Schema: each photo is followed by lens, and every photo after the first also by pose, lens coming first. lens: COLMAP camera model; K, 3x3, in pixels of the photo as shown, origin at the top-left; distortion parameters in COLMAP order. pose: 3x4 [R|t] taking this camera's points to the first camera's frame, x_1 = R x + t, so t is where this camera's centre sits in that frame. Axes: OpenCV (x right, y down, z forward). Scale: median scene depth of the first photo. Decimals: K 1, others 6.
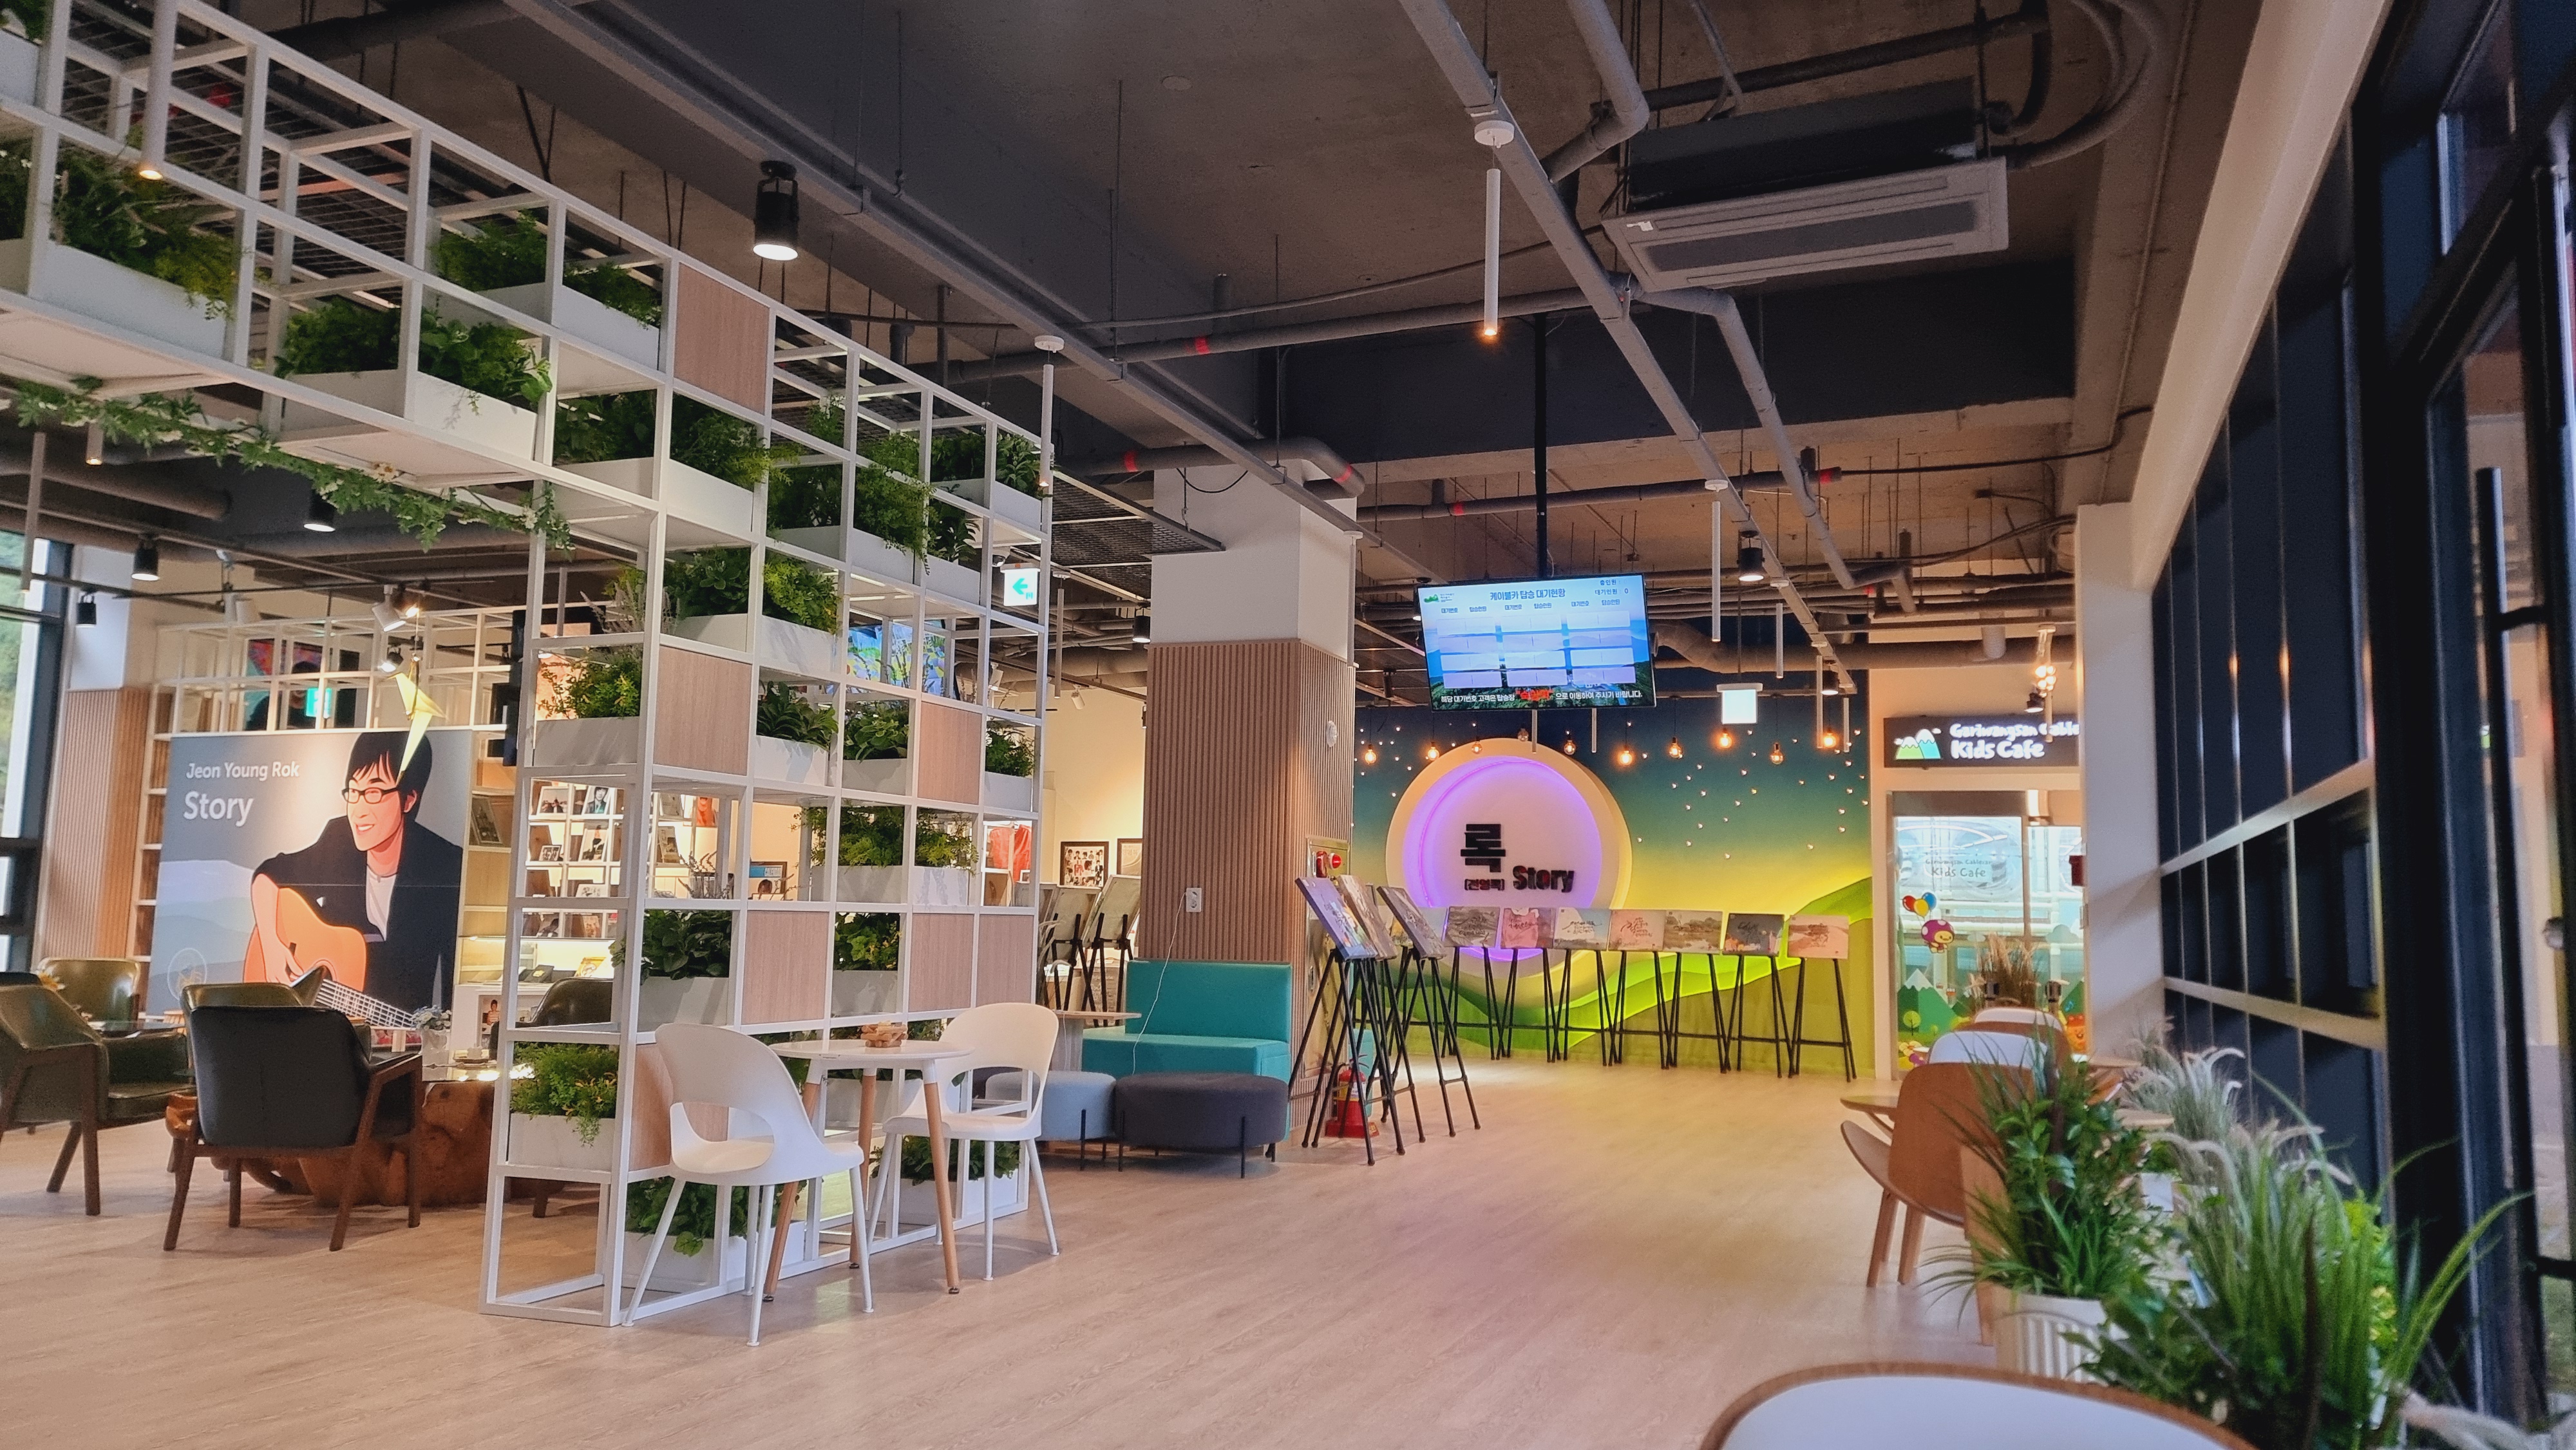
lens RADIAL K [[1798.8, 0, 1287.5], [0, 1798.8, 723.6], [0, 0, 1]] dist [0.070472, 0.001397]
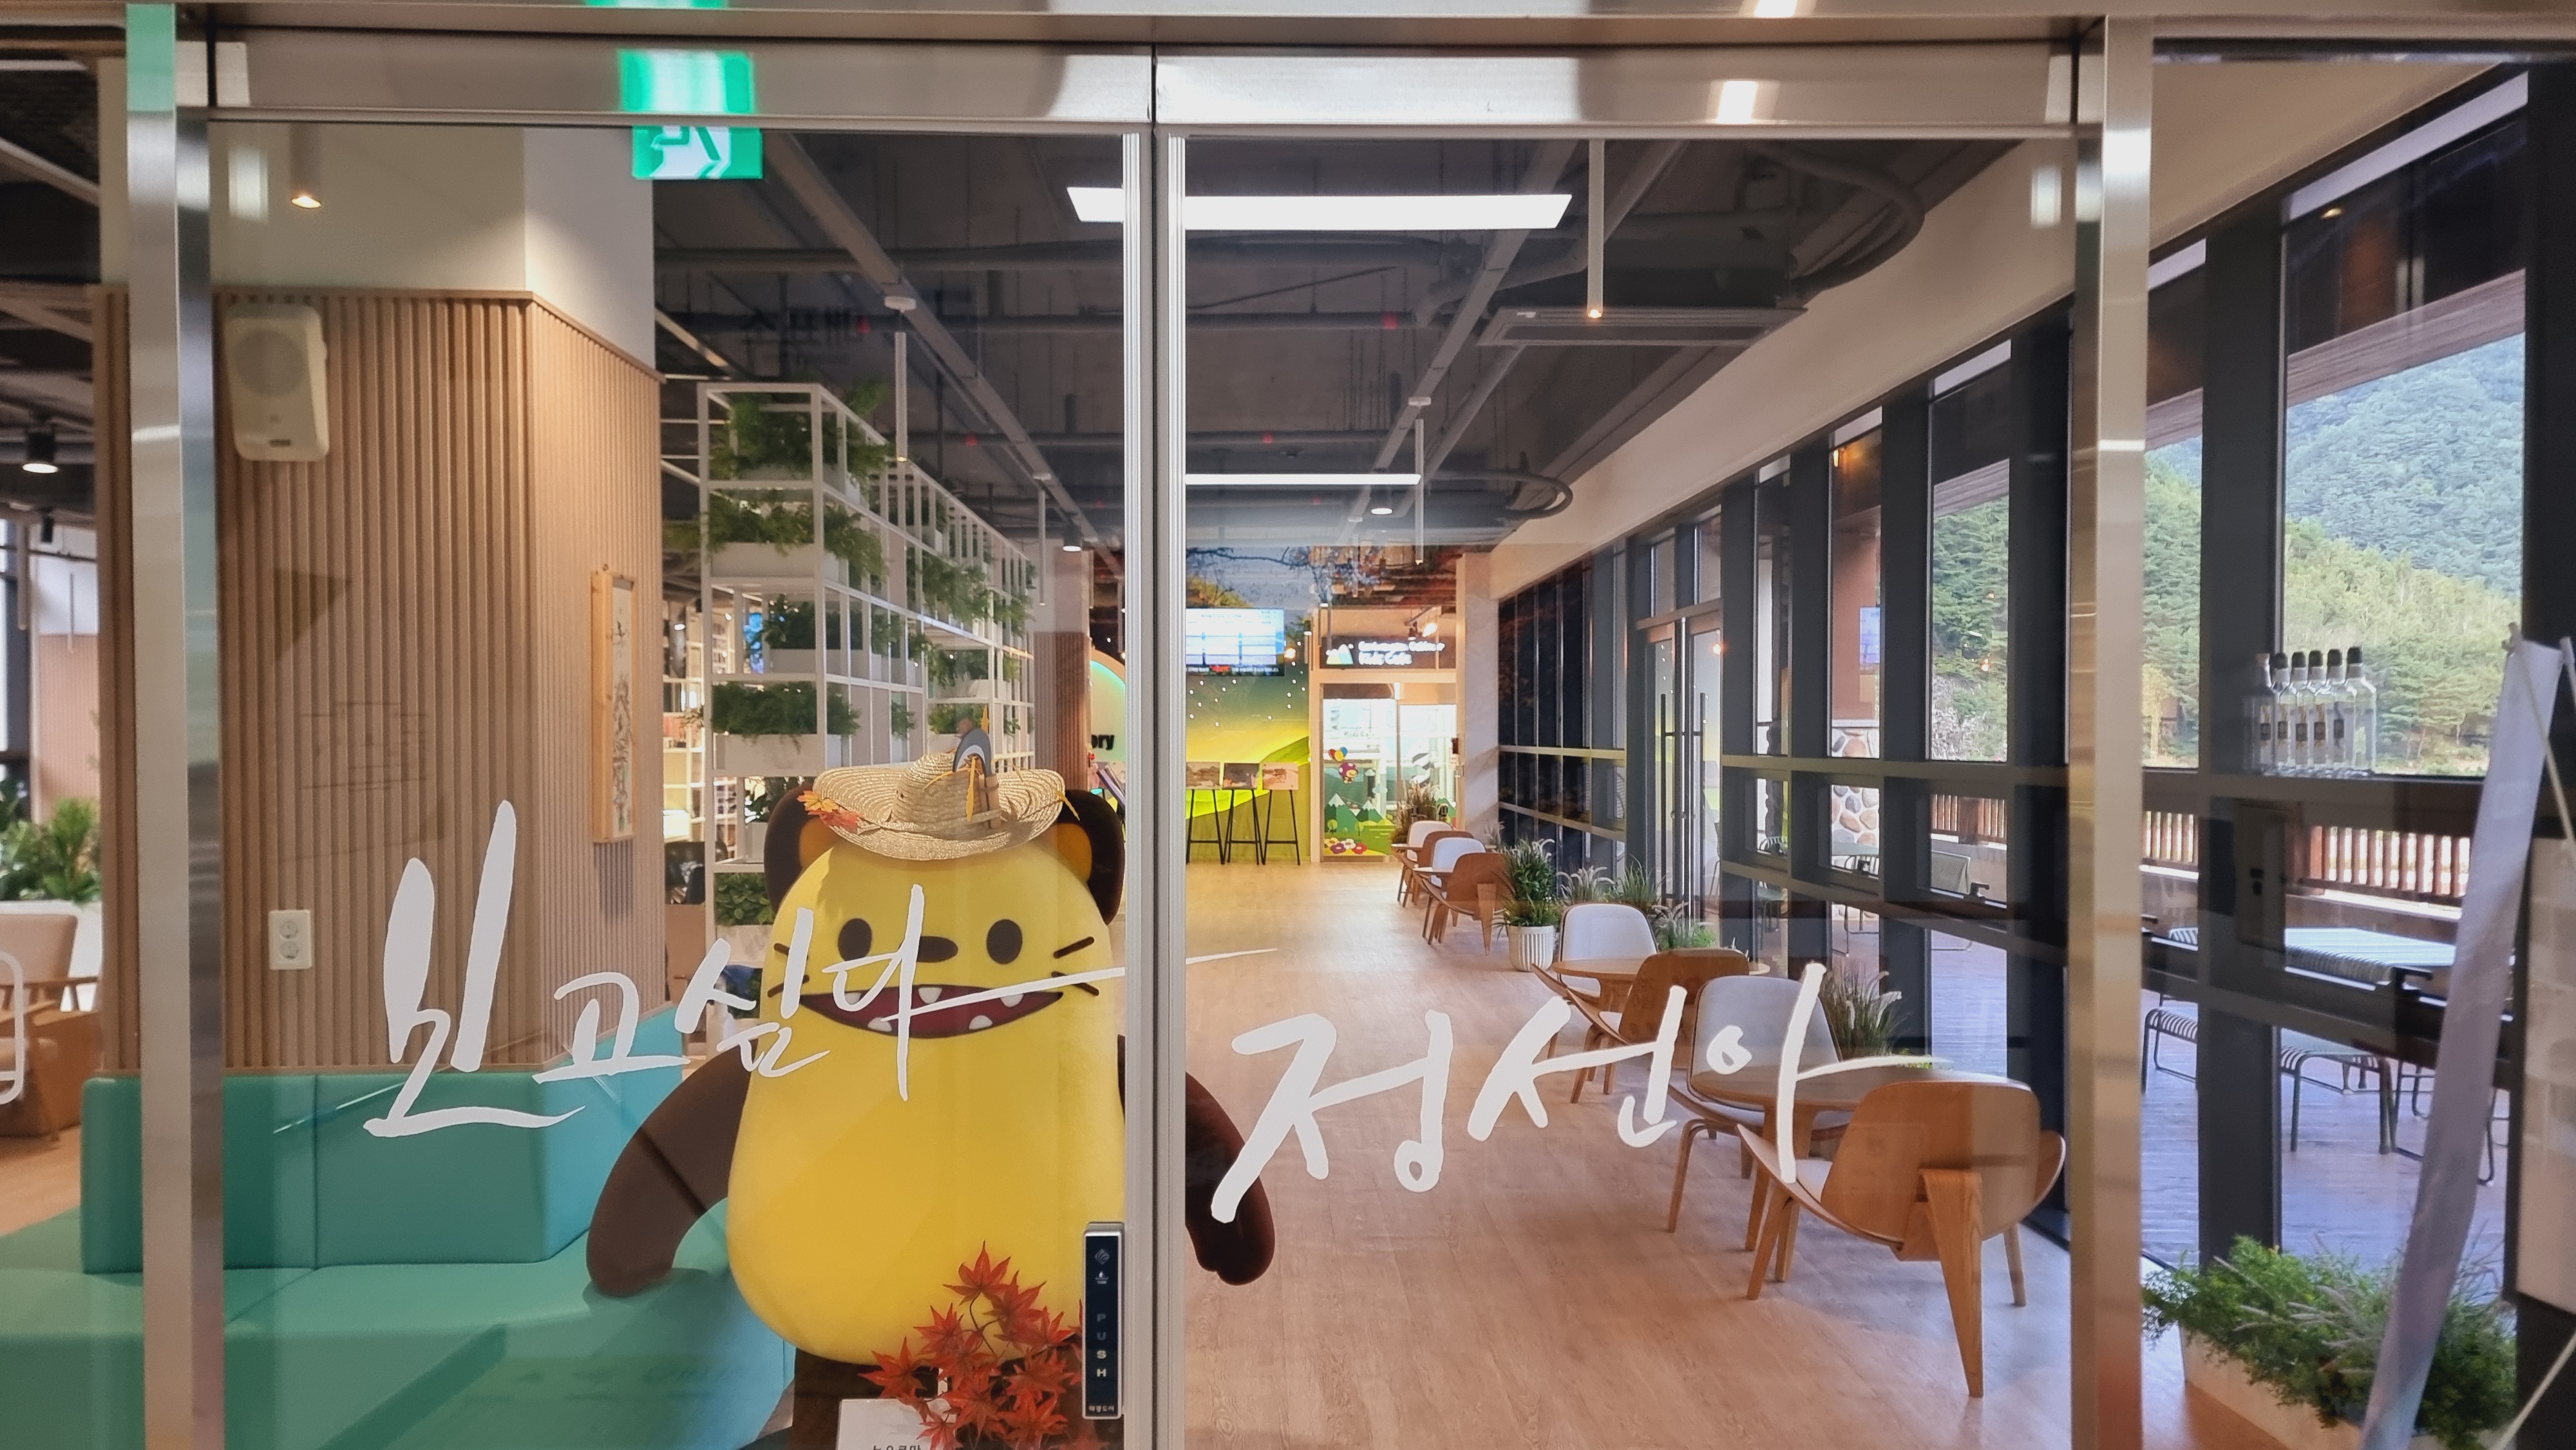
lens RADIAL K [[1798.8, 0, 1290.4], [0, 1798.8, 734.0], [0, 0, 1]] dist [0.070472, 0.001397]
pose [[0.920098, -0.023967, 0.390954, -0.315453], [-0.021090, 0.993647, 0.110549, -0.093967], [-0.391119, -0.109962, 0.913747, -0.440186]]
